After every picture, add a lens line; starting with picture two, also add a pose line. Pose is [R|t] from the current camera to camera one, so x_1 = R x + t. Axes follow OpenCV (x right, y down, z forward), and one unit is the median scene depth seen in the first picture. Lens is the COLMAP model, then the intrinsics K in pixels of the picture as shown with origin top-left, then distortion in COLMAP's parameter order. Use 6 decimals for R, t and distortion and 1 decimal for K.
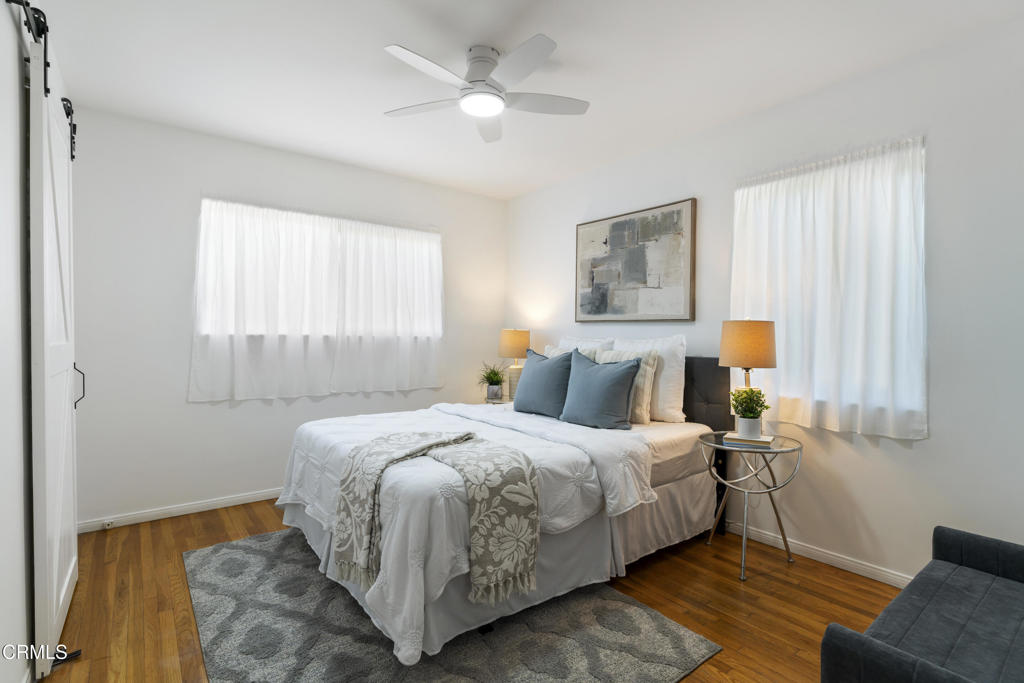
lens RADIAL K [[481.2, 0, 512.3], [0, 481.2, 341.5], [0, 0, 1]] dist [-0.001047, -0.000042]
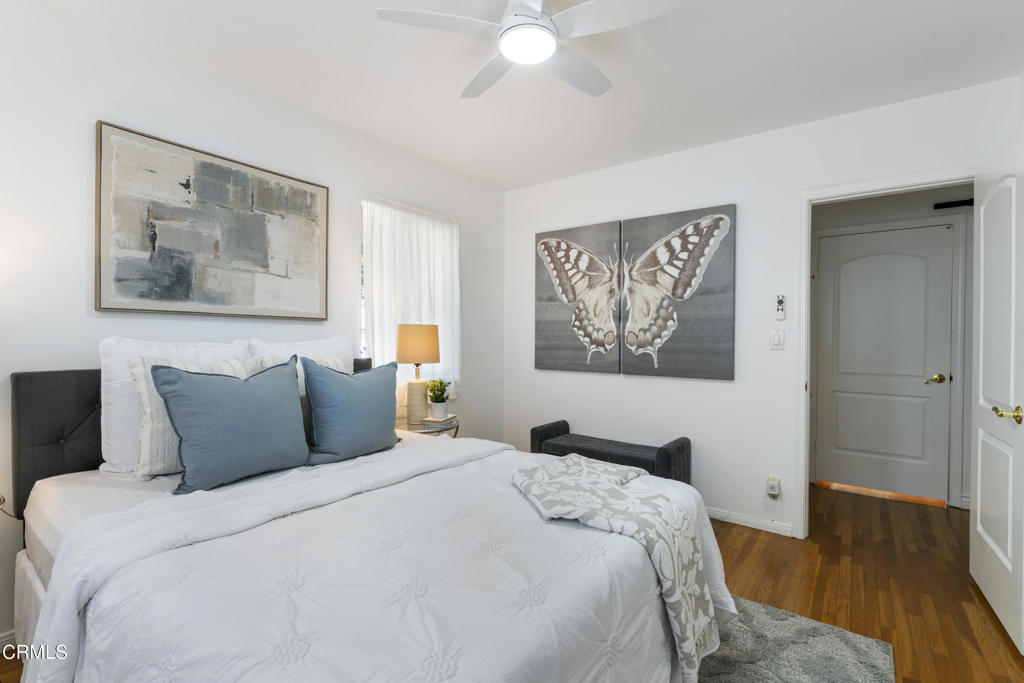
lens RADIAL K [[472.5, 0, 512.0], [0, 472.5, 340.2], [0, 0, 1]] dist [-0.004217, 0.000305]
pose [[-0.263584, -0.019914, 0.964431, -0.531838], [-0.001147, 0.999793, 0.020330, -0.021046], [-0.964636, 0.004253, -0.263552, 0.797971]]
